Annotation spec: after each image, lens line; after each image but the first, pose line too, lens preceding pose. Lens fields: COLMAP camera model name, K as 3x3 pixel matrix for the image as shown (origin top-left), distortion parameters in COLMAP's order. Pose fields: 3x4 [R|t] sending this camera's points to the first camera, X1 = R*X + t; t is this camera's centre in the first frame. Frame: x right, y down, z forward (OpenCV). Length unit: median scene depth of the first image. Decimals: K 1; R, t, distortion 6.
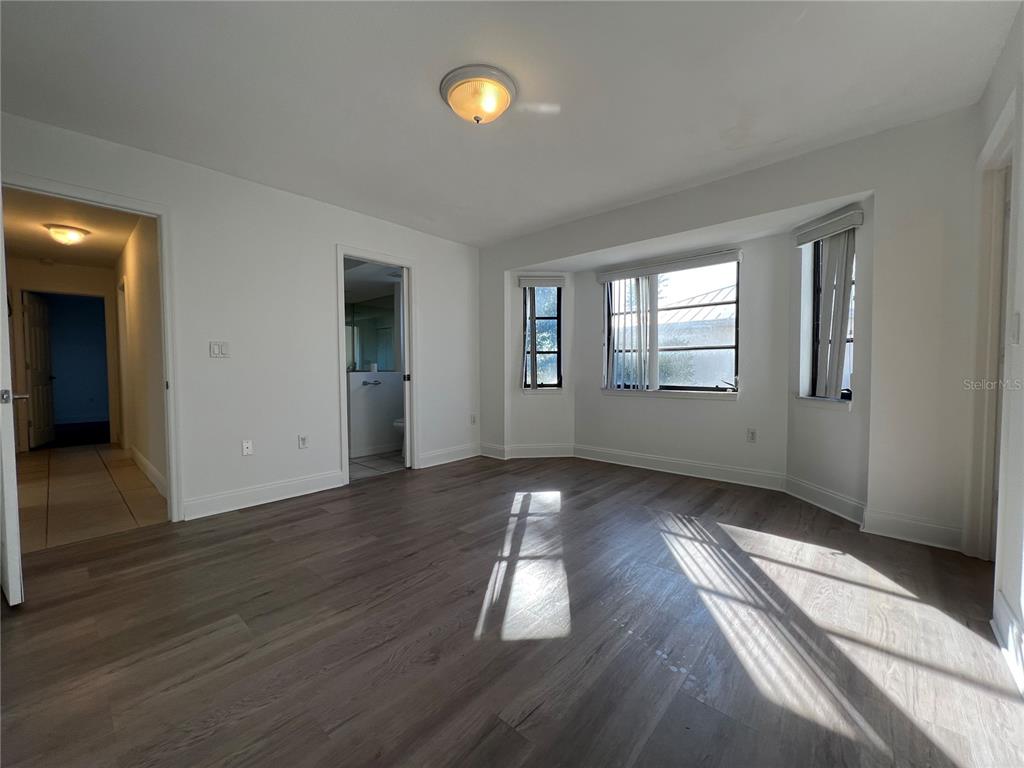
lens RADIAL K [[408.5, 0, 509.8], [0, 408.5, 383.5], [0, 0, 1]] dist [-0.003497, 0.000463]
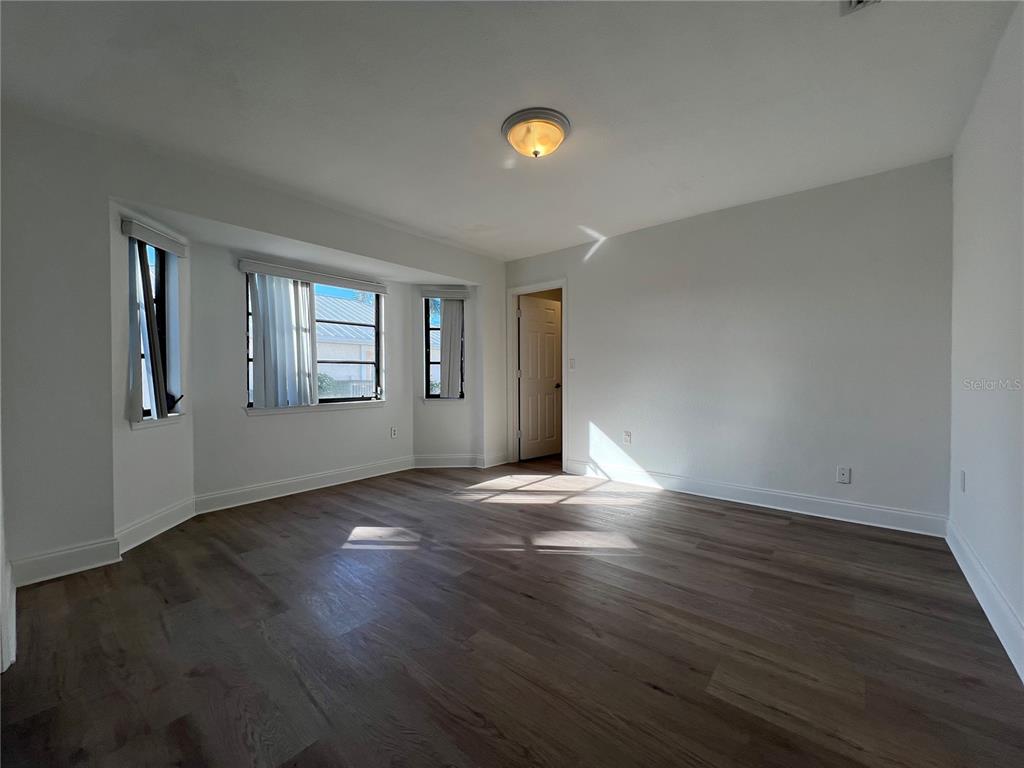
lens RADIAL K [[408.5, 0, 505.6], [0, 408.5, 382.2], [0, 0, 1]] dist [-0.003497, 0.000463]
pose [[-0.028235, -0.009144, 0.999559, -0.679662], [0.046301, 0.998873, 0.010445, -0.027196], [-0.998528, 0.046575, -0.027780, 0.651726]]
